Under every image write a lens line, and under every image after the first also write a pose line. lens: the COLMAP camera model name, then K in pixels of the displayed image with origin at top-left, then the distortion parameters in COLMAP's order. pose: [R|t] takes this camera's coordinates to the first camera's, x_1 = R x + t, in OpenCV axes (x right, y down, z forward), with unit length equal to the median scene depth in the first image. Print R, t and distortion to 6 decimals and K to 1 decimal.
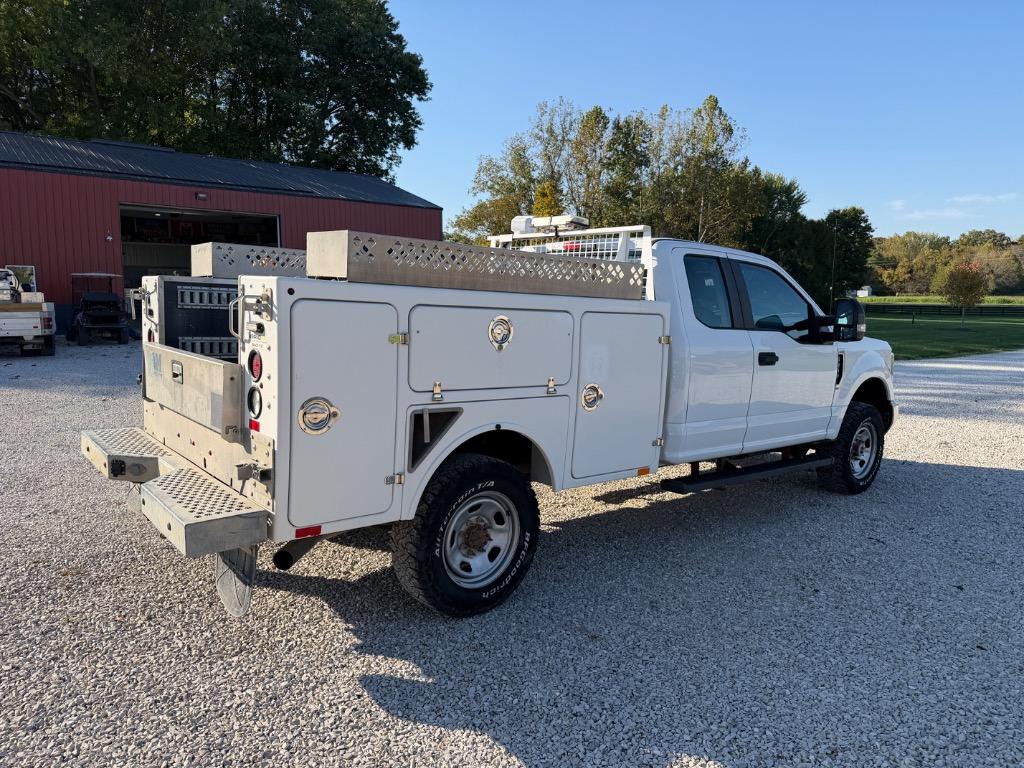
lens RADIAL K [[744.7, 0, 512.0], [0, 744.7, 384.0], [0, 0, 1]] dist [0.083533, -0.101236]
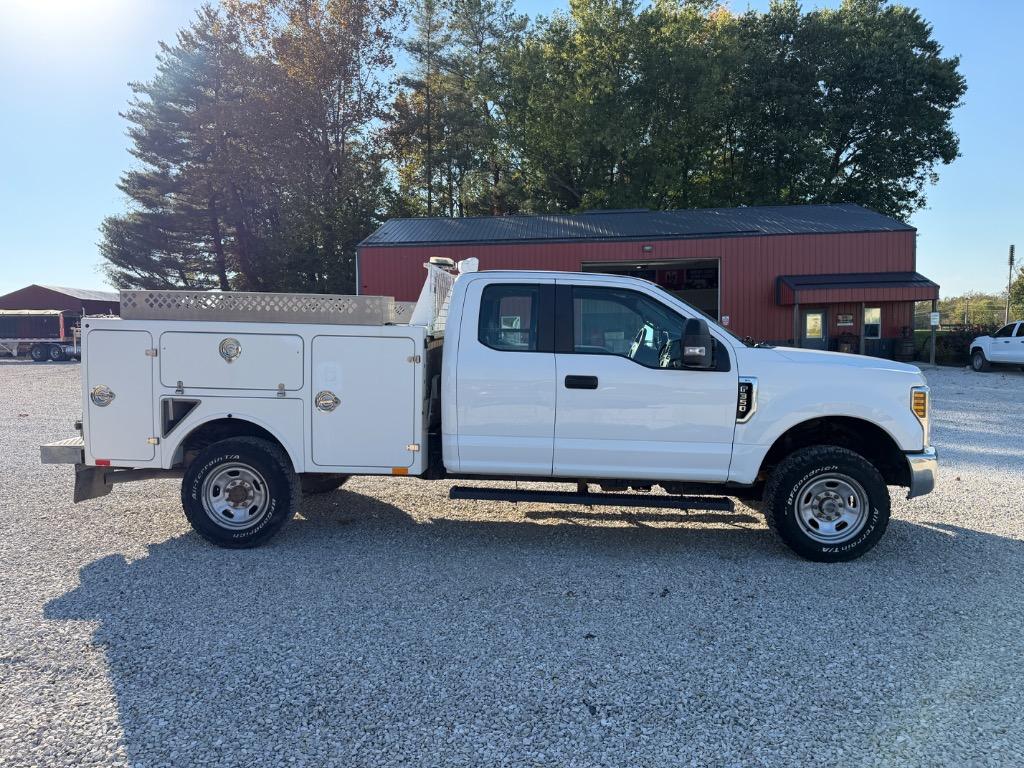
lens RADIAL K [[744.7, 0, 512.0], [0, 744.7, 384.0], [0, 0, 1]] dist [0.083533, -0.101236]
pose [[0.714192, 0.025691, -0.699478, 0.985831], [-0.063005, 0.997629, -0.027689, 0.001877], [0.697108, 0.063846, 0.714118, 0.248234]]
